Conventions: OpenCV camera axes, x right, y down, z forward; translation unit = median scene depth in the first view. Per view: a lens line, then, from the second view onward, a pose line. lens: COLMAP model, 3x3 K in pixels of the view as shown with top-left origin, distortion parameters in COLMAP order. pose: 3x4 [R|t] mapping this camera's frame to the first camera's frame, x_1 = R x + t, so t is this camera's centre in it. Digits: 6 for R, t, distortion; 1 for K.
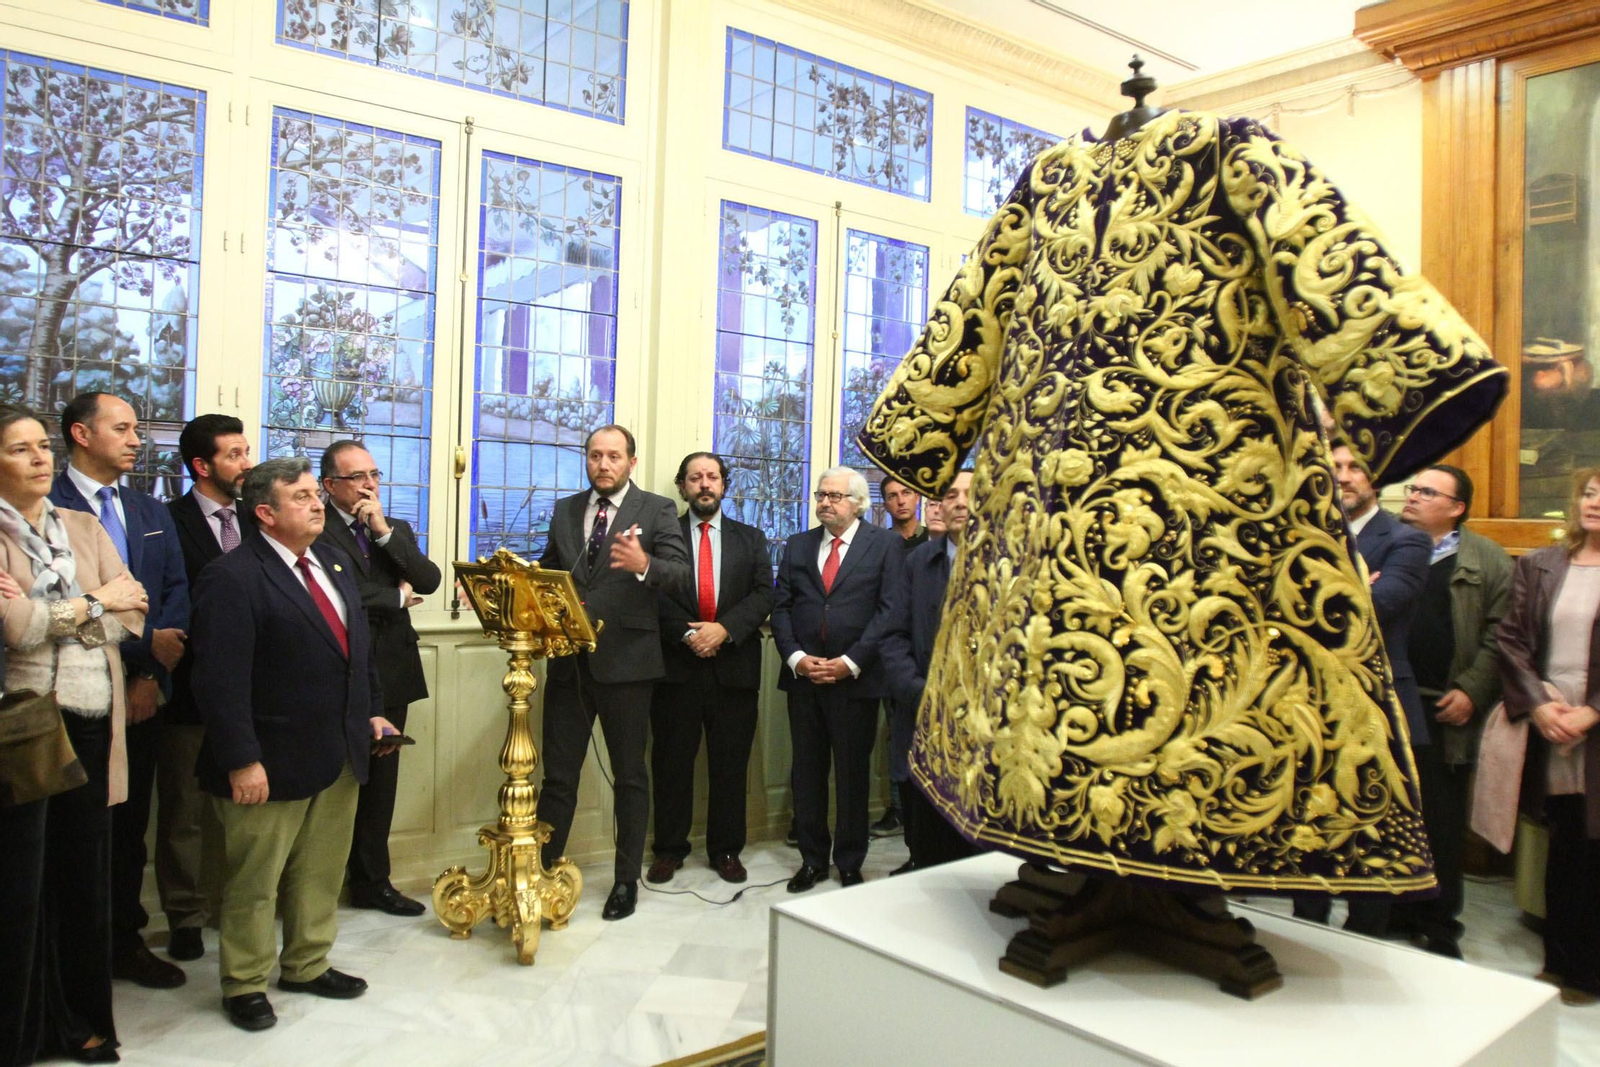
lens RADIAL K [[1170.6, 0, 793.8], [0, 1170.6, 545.7], [0, 0, 1]] dist [-0.098679, 0.063964]
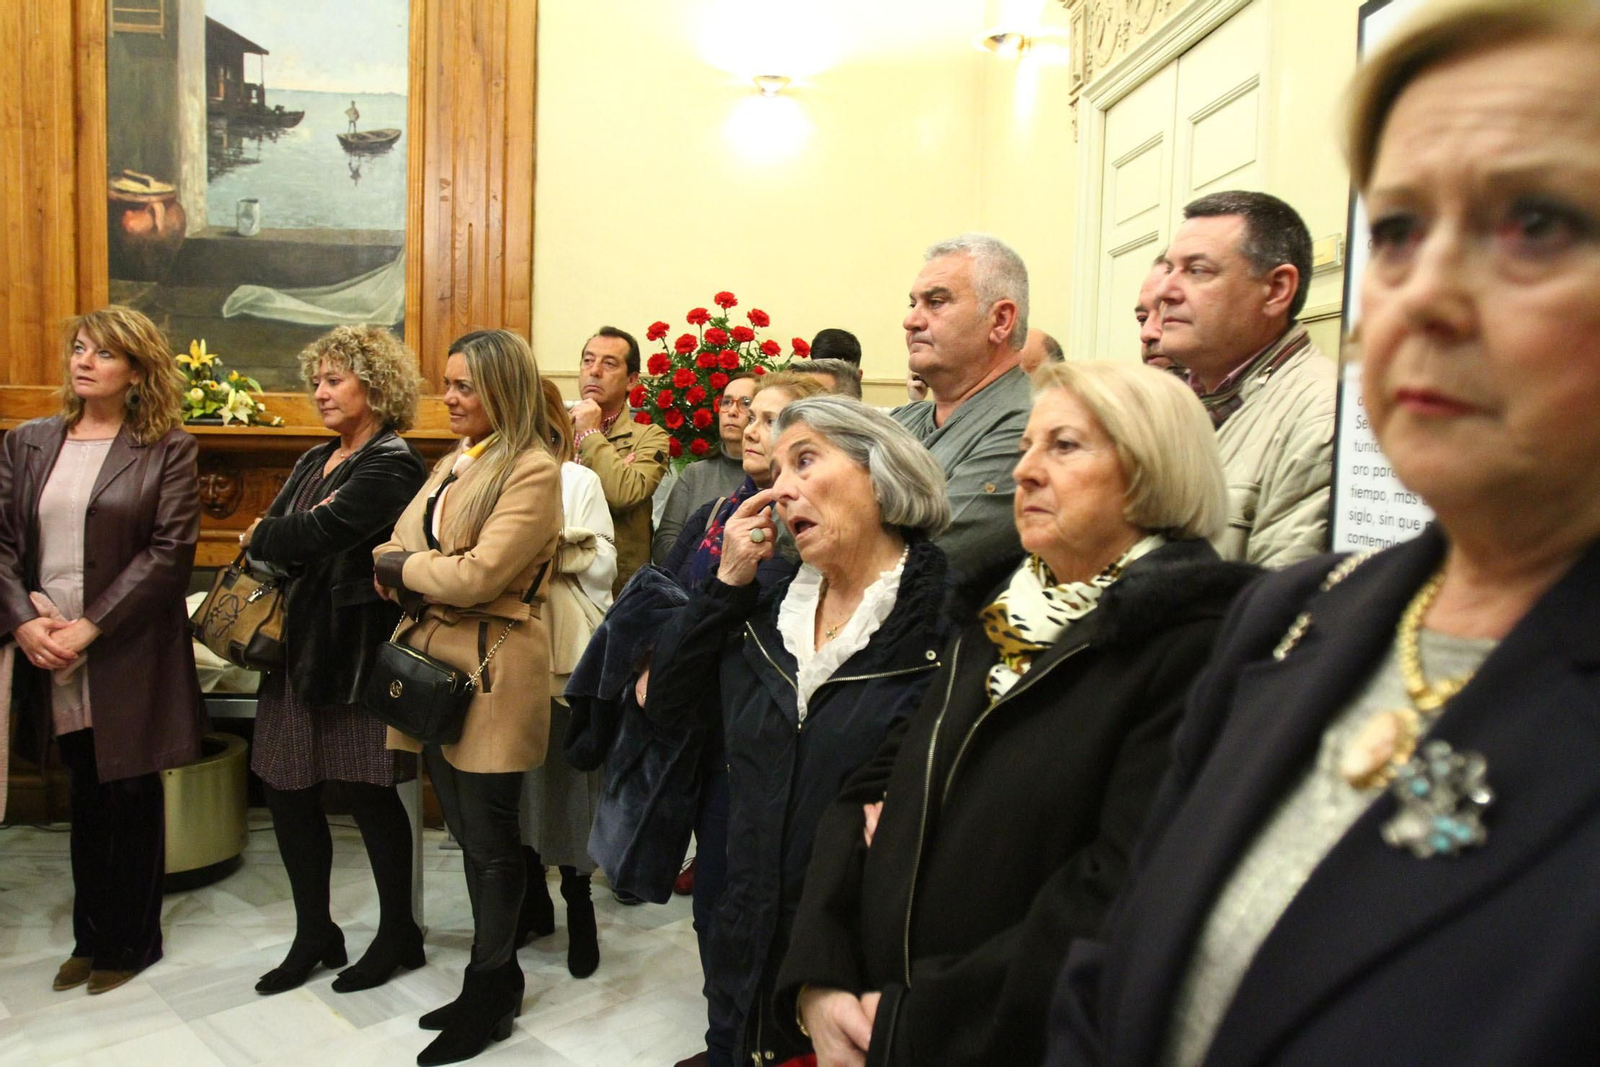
lens RADIAL K [[1176.3, 0, 775.9], [0, 1176.3, 537.1], [0, 0, 1]] dist [-0.085699, 0.051922]
pose [[0.573741, -0.079193, 0.815199, 0.537490], [-0.000428, 0.995285, 0.096988, 0.009985], [-0.819037, -0.055995, 0.571002, 0.262832]]
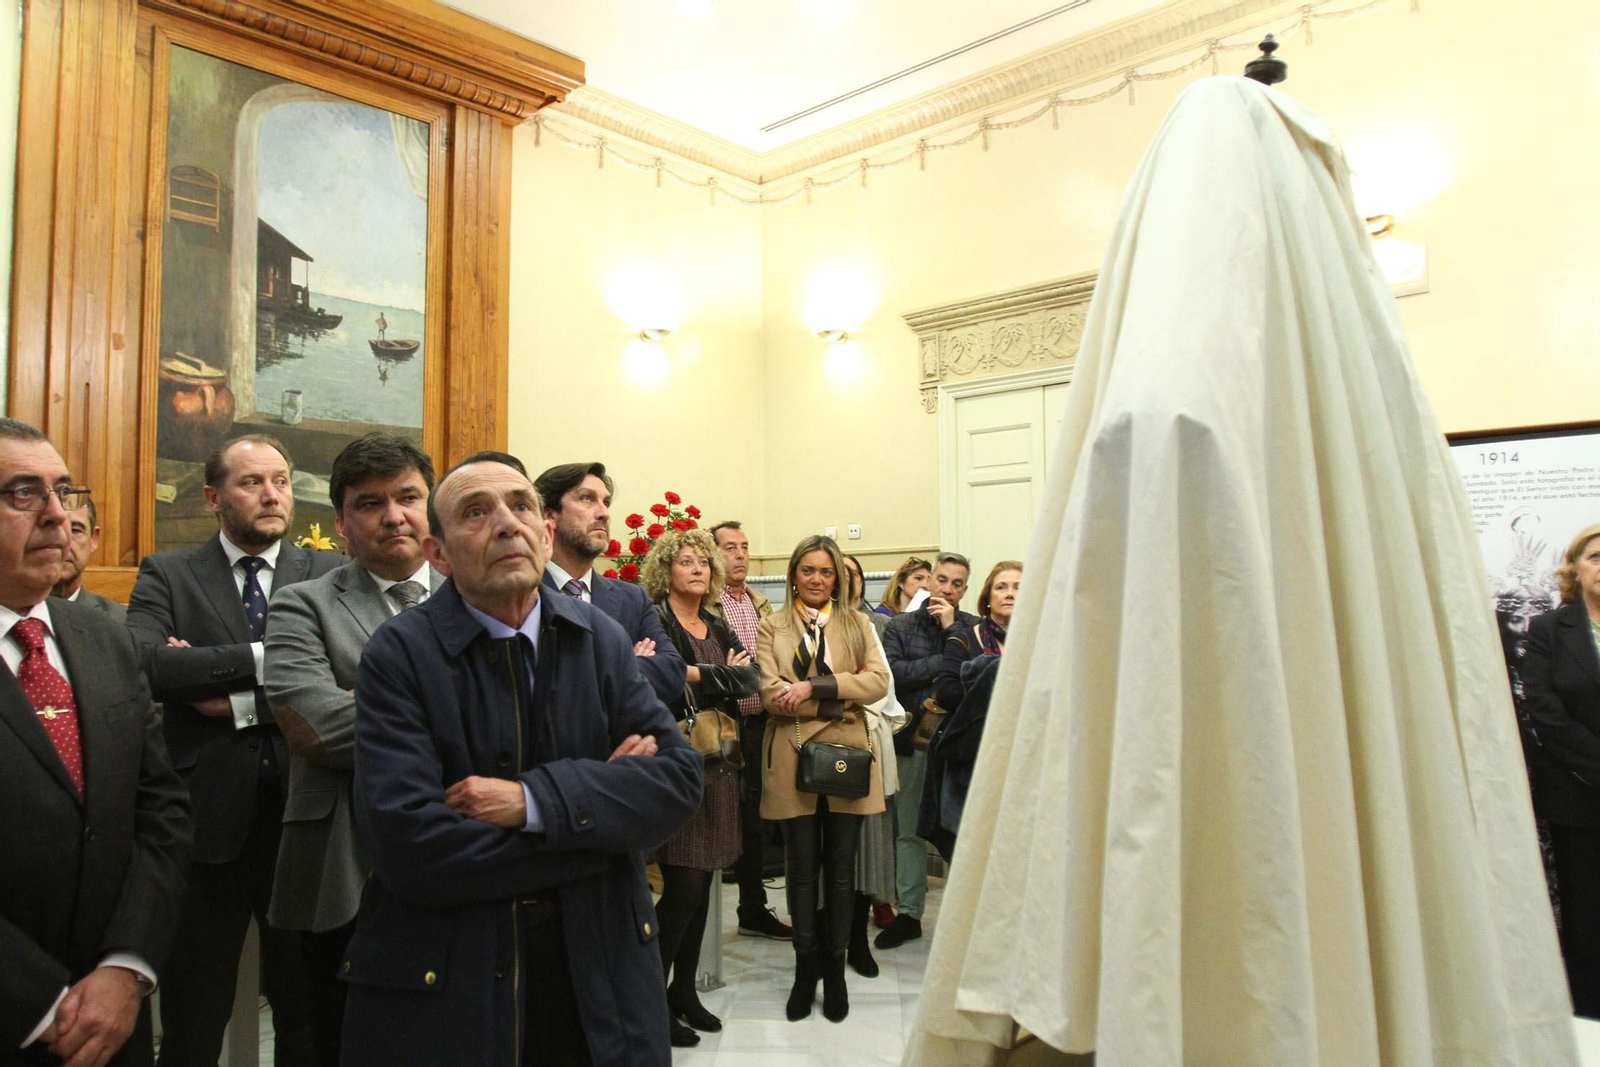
lens RADIAL K [[1164.4, 0, 792.4], [0, 1164.4, 542.1], [0, 0, 1]] dist [-0.095826, 0.058790]
pose [[-0.095392, 0.025447, 0.995114, -0.540240], [0.019677, 0.999526, -0.023674, -0.033360], [-0.995245, 0.017322, -0.095848, 1.533098]]
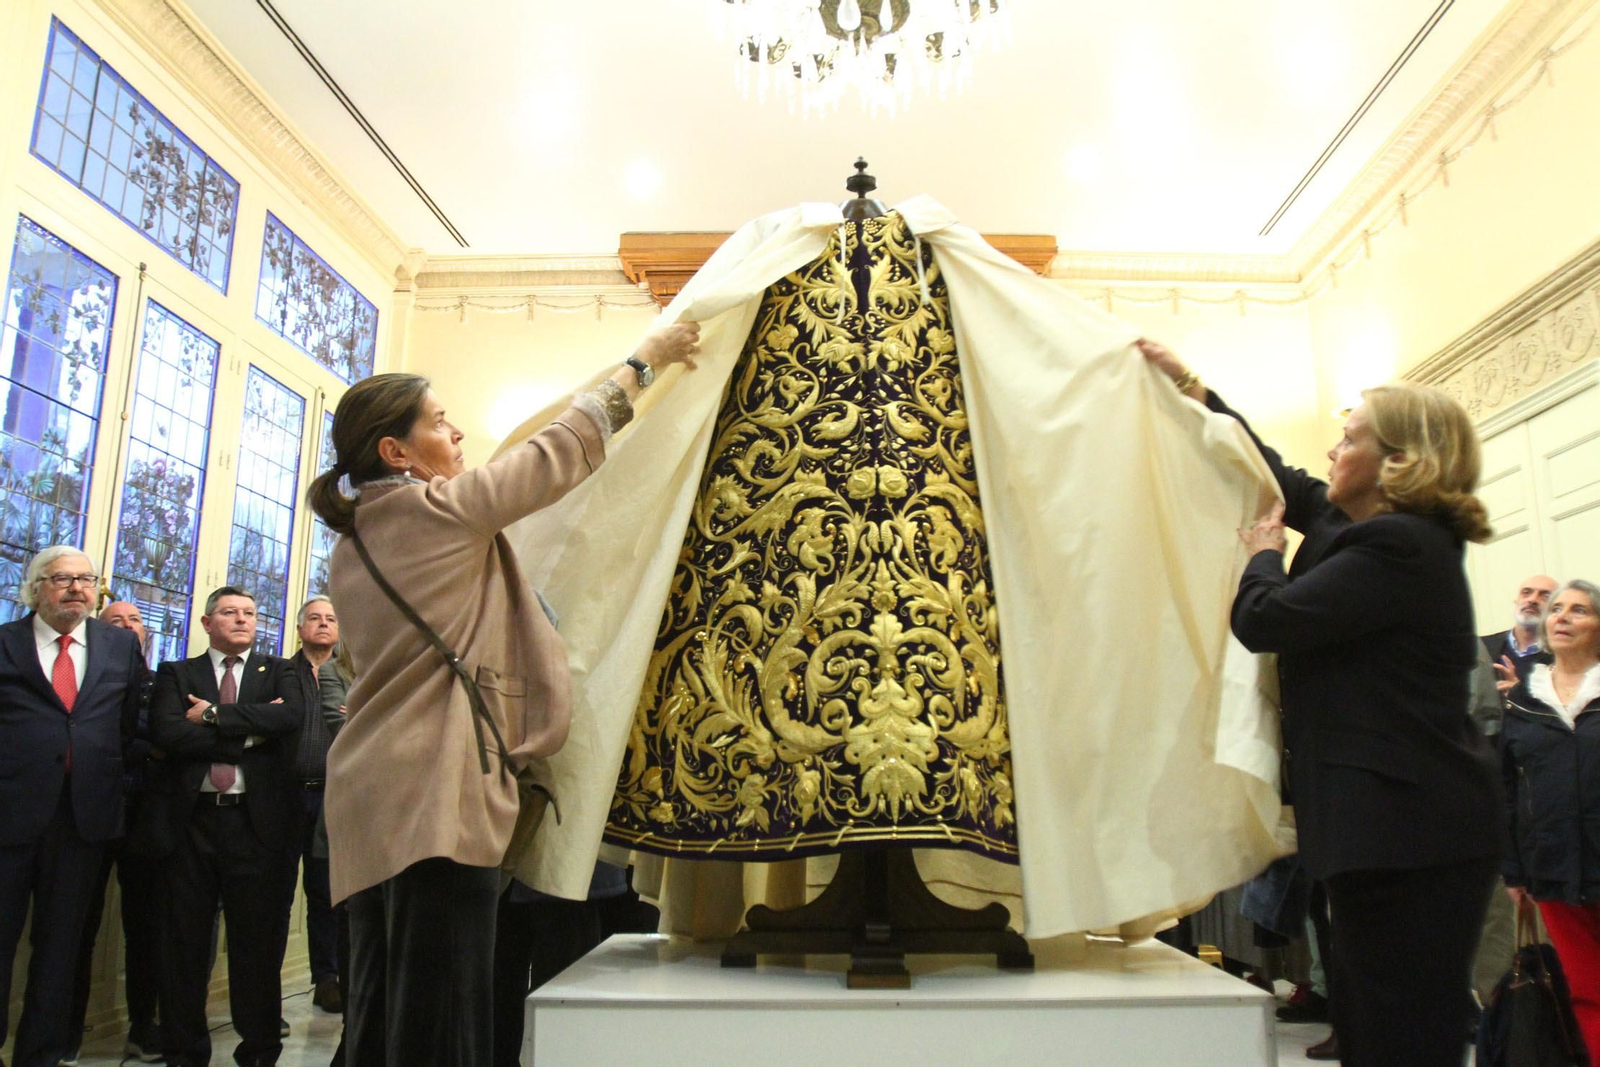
lens RADIAL K [[1164.4, 0, 792.4], [0, 1164.4, 542.1], [0, 0, 1]] dist [-0.095826, 0.058790]
pose [[0.662080, 0.122562, 0.739344, -0.602798], [0.029174, 0.981574, -0.188841, 0.186189], [-0.748865, 0.146597, 0.646305, 0.373816]]
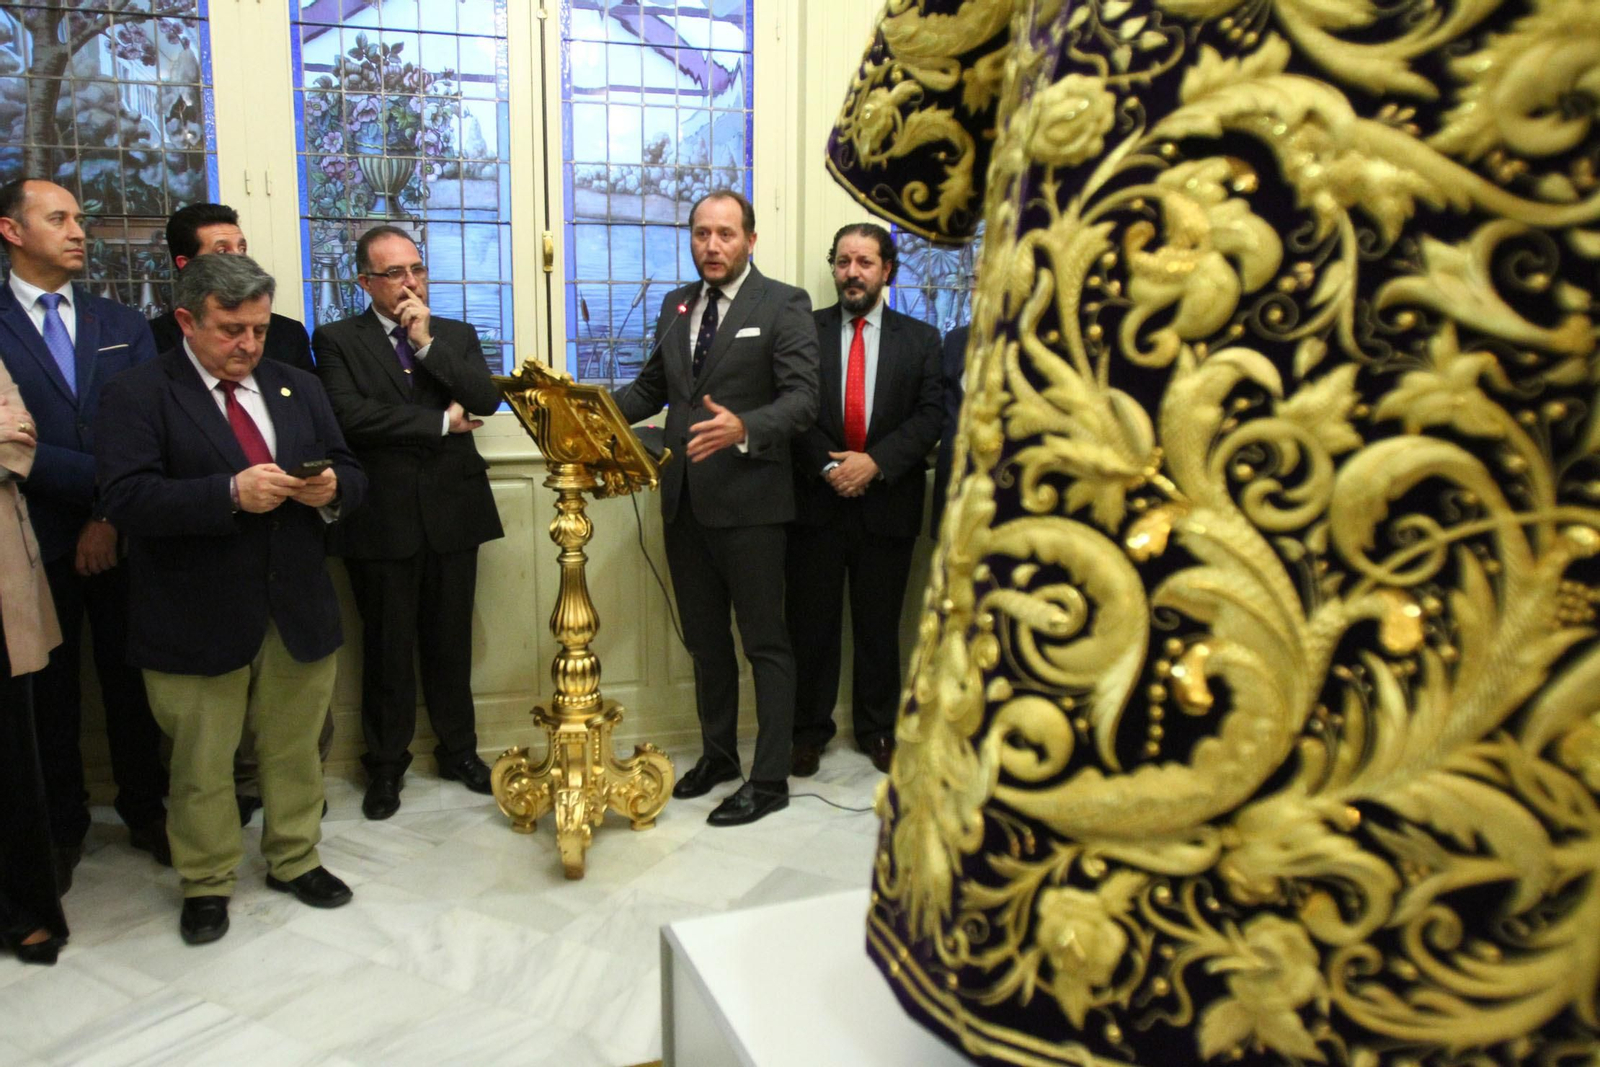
lens RADIAL K [[1170.6, 0, 793.8], [0, 1170.6, 545.7], [0, 0, 1]] dist [-0.098679, 0.063964]
pose [[0.950489, 0.032770, -0.309026, 0.273851], [0.016306, 0.987795, 0.154902, 0.017036], [0.310330, -0.152272, 0.938354, 0.553864]]
